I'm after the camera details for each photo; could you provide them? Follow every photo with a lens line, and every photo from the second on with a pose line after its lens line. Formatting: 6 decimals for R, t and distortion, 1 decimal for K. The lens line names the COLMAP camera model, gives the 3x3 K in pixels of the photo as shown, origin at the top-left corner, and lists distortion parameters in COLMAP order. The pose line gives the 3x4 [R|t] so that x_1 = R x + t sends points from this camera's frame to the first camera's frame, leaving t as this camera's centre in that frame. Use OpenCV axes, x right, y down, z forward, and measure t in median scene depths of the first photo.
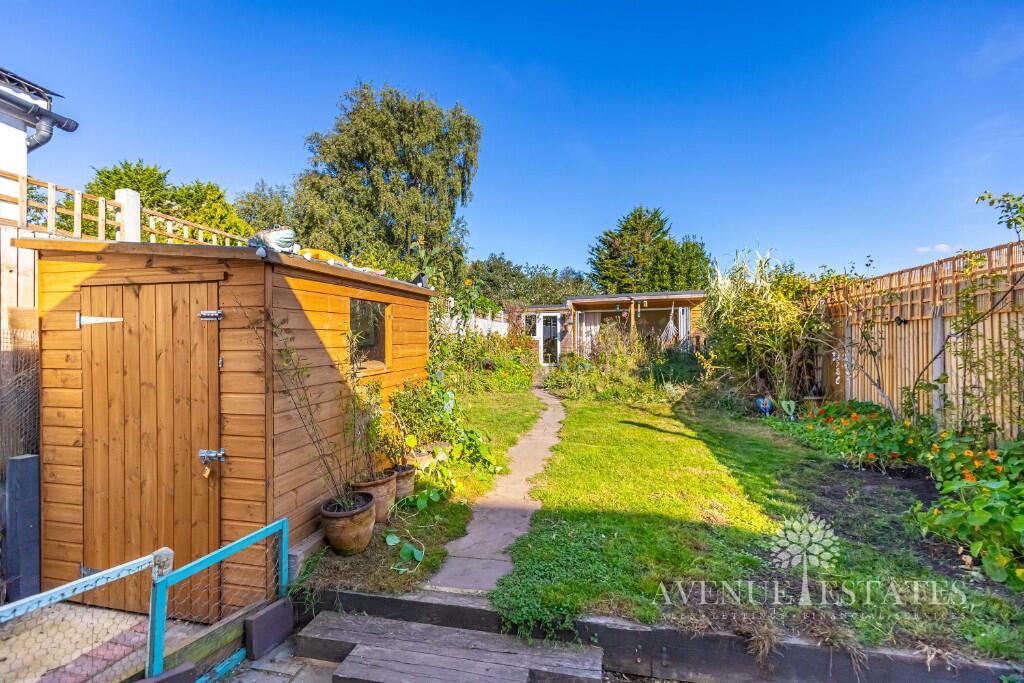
lens RADIAL K [[455.7, 0, 509.3], [0, 455.7, 338.8], [0, 0, 1]] dist [0.006715, -0.000475]
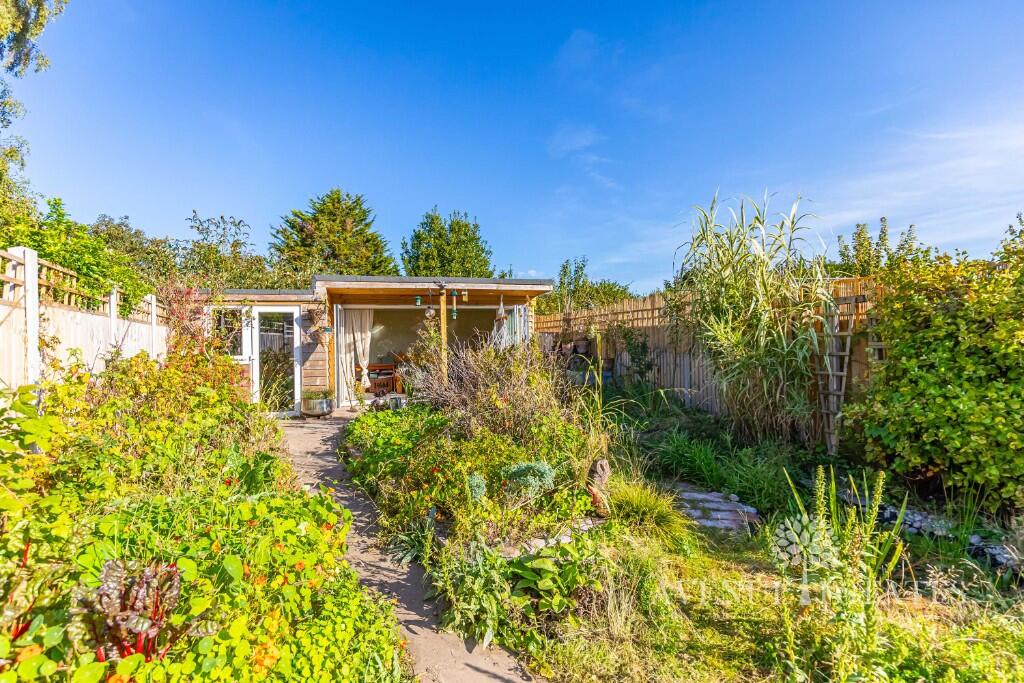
lens RADIAL K [[467.0, 0, 517.2], [0, 467.0, 338.7], [0, 0, 1]] dist [0.002797, 0.000029]
pose [[0.772313, -0.003680, 0.635232, -0.071731], [0.009662, 0.999936, -0.005955, -0.045558], [-0.635169, 0.010736, 0.772298, 1.200206]]
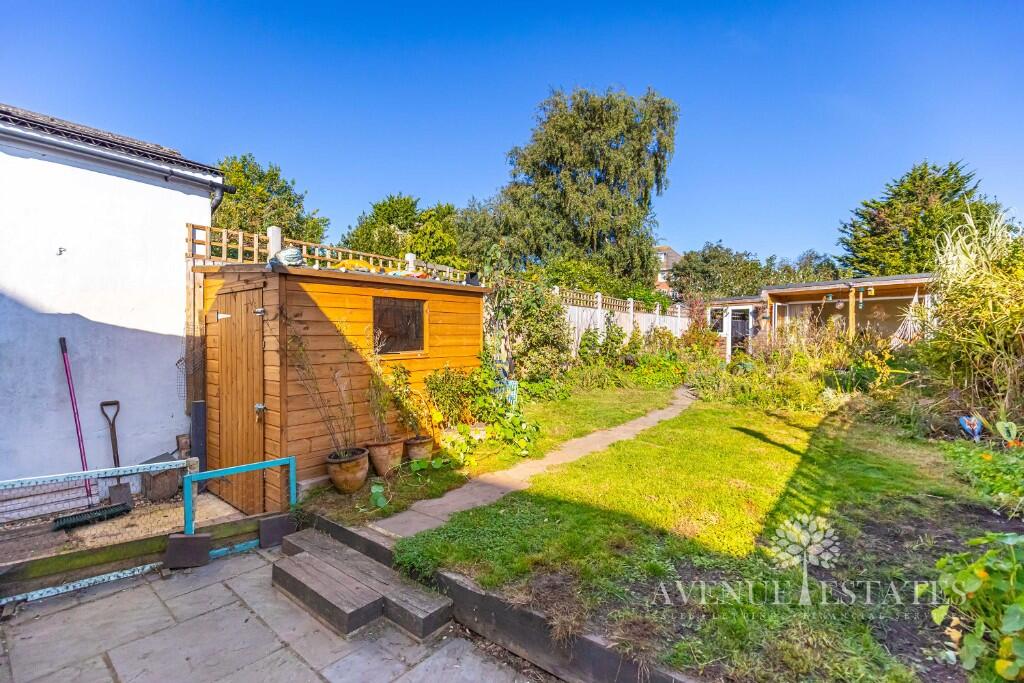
lens RADIAL K [[459.5, 0, 512.0], [0, 459.5, 341.5], [0, 0, 1]] dist [0.006845, 0.000097]
pose [[0.892600, 0.011566, -0.450702, 0.254156], [-0.006172, 0.999891, 0.013434, 0.006622], [0.450808, -0.009209, 0.892574, 0.017860]]
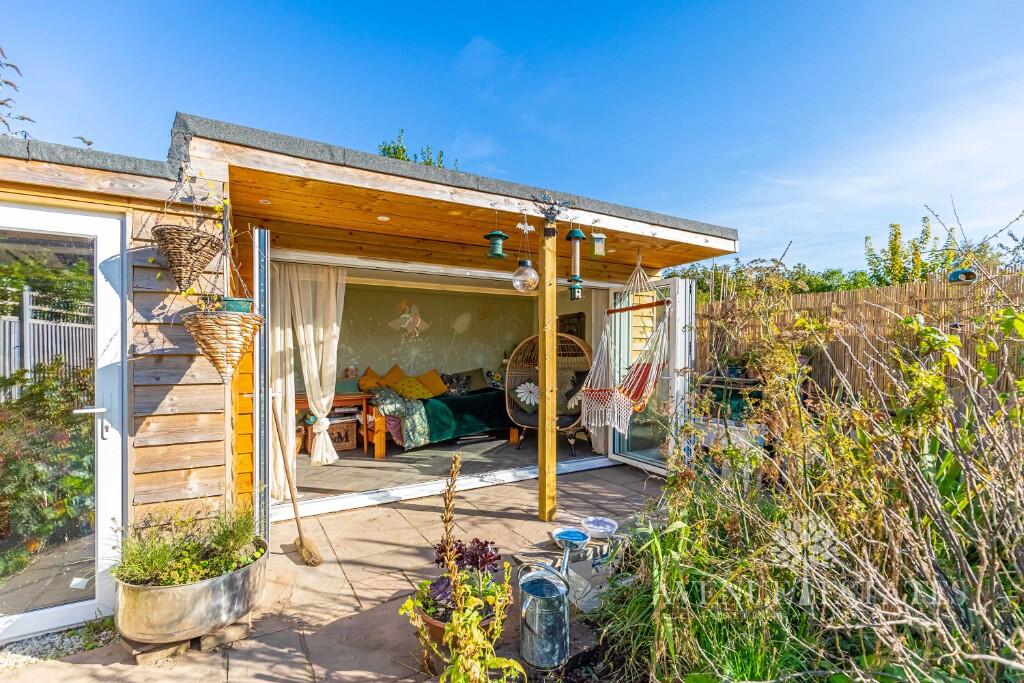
lens RADIAL K [[469.1, 0, 518.2], [0, 469.1, 355.0], [0, 0, 1]] dist [-0.000060, -0.000172]
pose [[0.613393, -0.001266, 0.789777, 0.190272], [-0.012657, 0.999855, 0.011433, -0.052195], [-0.789676, -0.017009, 0.613288, 2.128506]]
